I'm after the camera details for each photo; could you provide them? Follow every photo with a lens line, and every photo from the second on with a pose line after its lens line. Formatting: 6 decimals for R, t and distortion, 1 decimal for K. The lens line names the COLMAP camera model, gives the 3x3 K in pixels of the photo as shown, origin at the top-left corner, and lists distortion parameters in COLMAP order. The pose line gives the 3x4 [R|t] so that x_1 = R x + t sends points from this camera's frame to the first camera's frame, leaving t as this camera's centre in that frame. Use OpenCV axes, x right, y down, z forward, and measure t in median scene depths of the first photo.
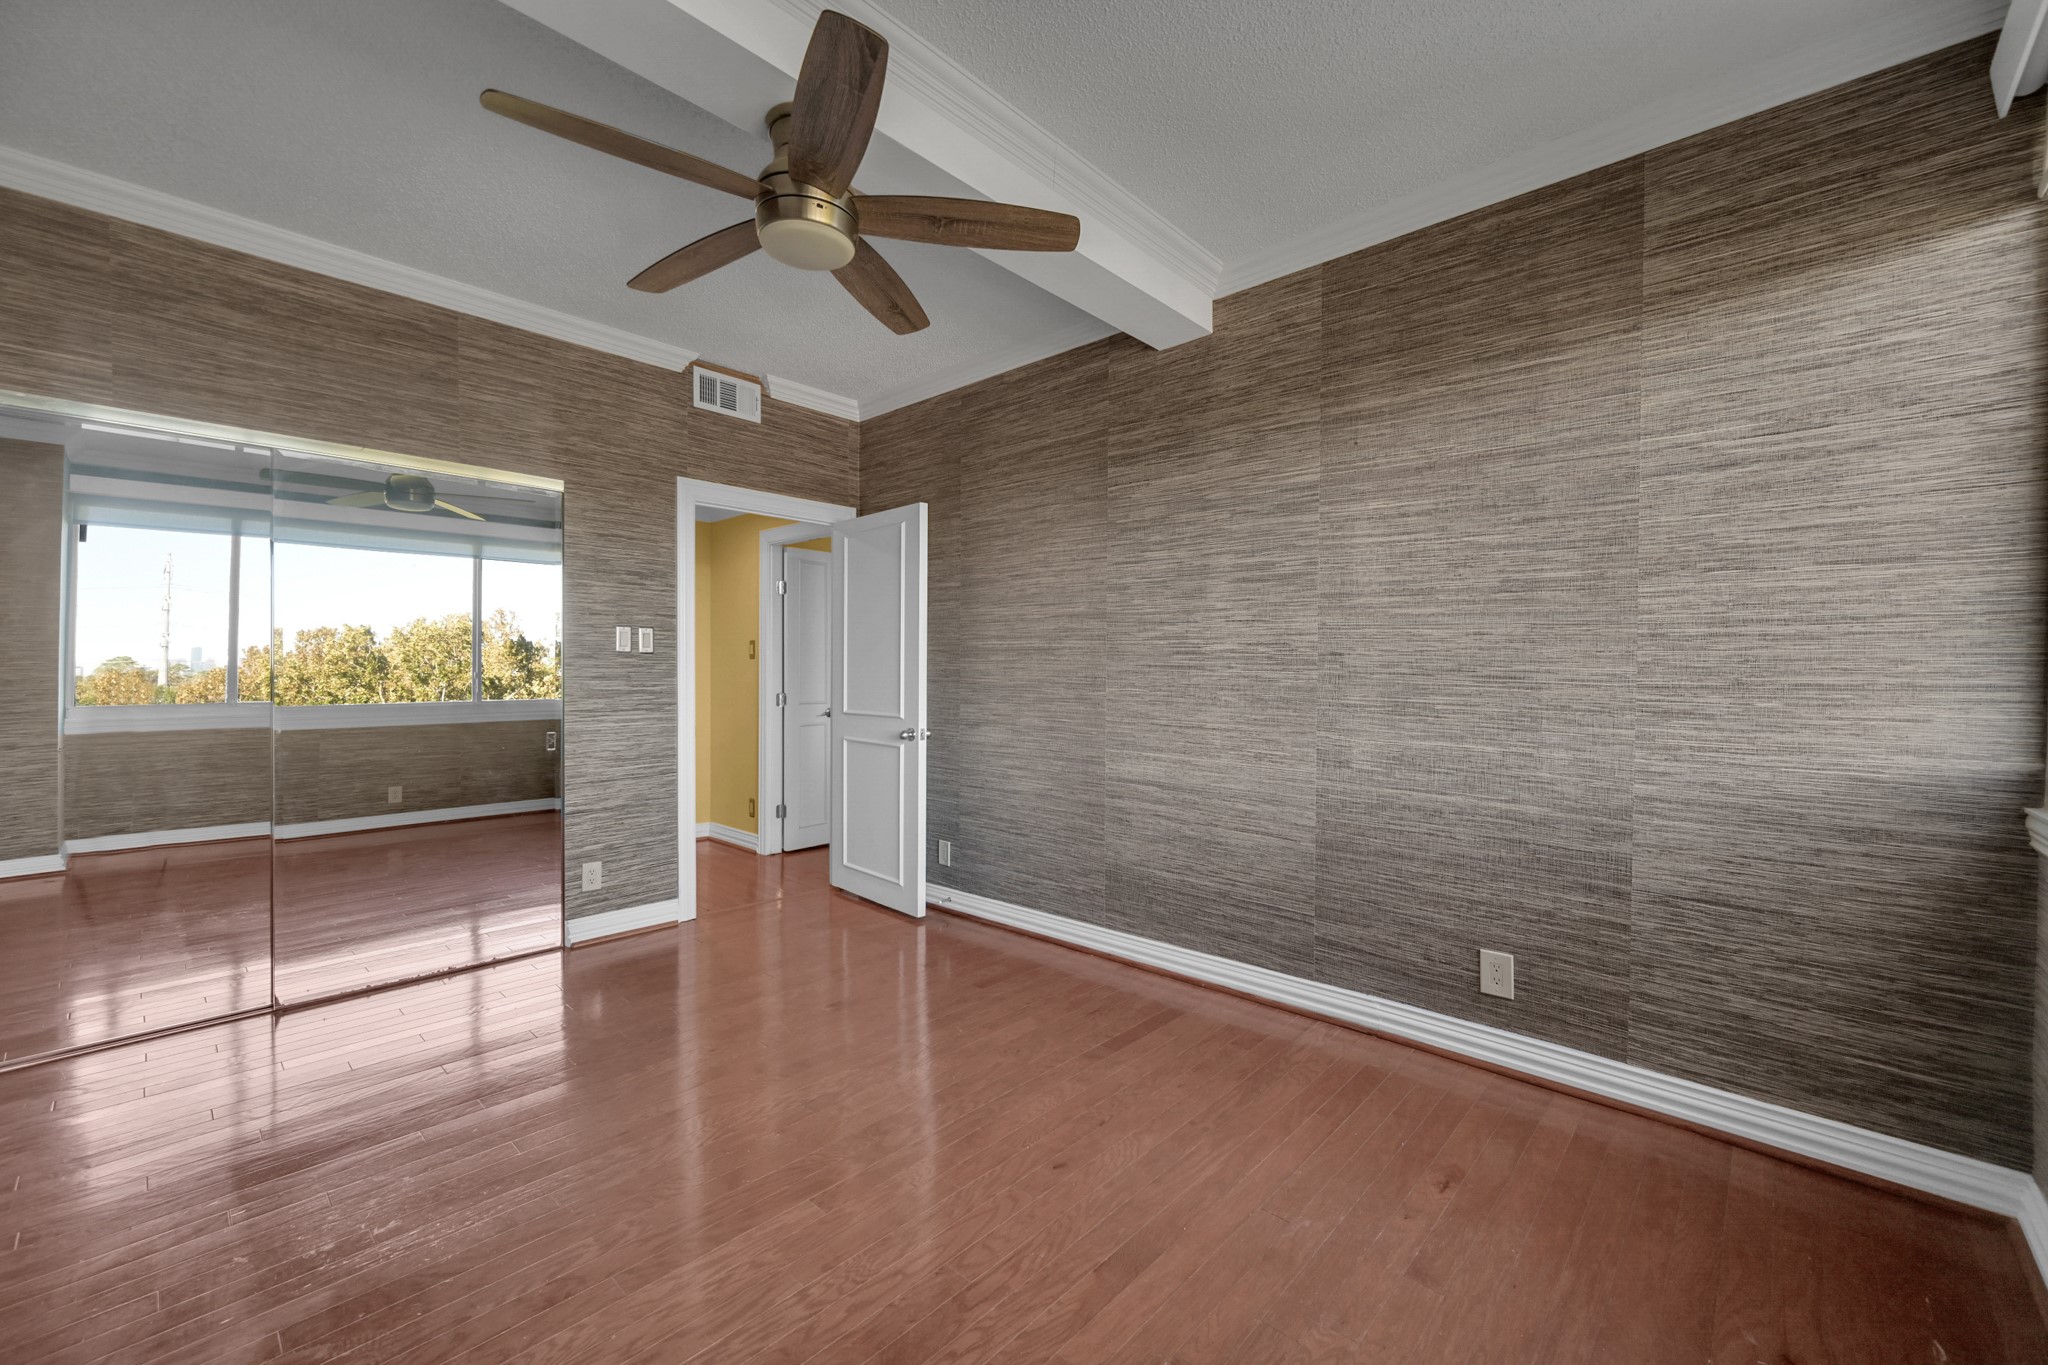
lens RADIAL K [[819.5, 0, 1023.2], [0, 819.5, 677.3], [0, 0, 1]] dist [-0.002597, -0.000202]
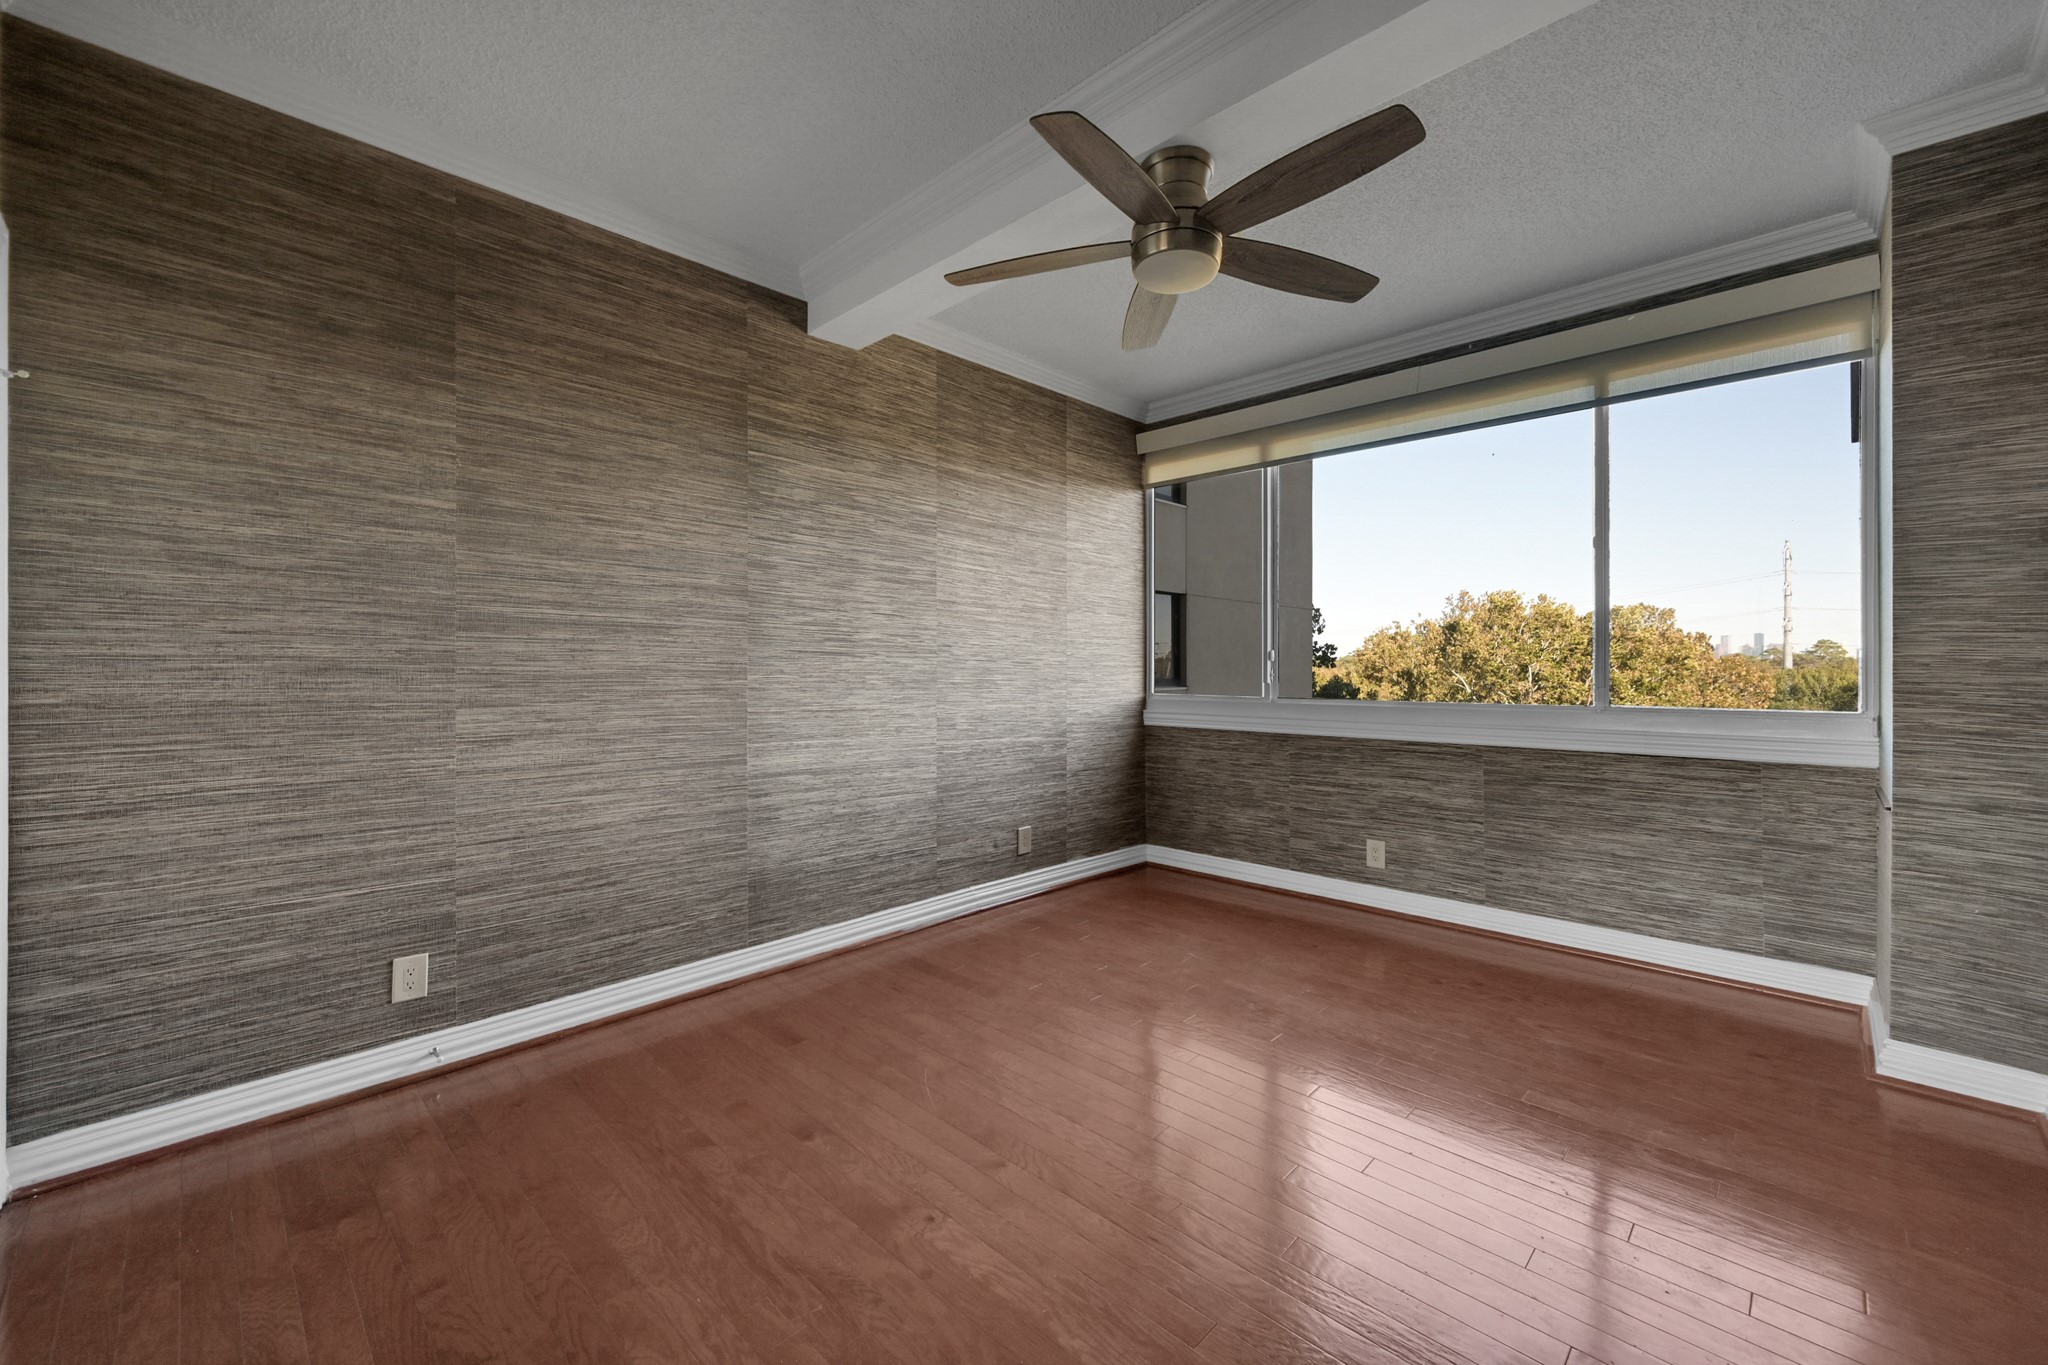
lens RADIAL K [[819.5, 0, 1022.3], [0, 819.5, 671.2], [0, 0, 1]] dist [-0.002597, -0.000202]
pose [[0.024361, -0.001474, 0.999702, -0.869986], [0.011208, 0.999936, 0.001202, 0.011908], [-0.999640, 0.011176, 0.024376, 0.763934]]
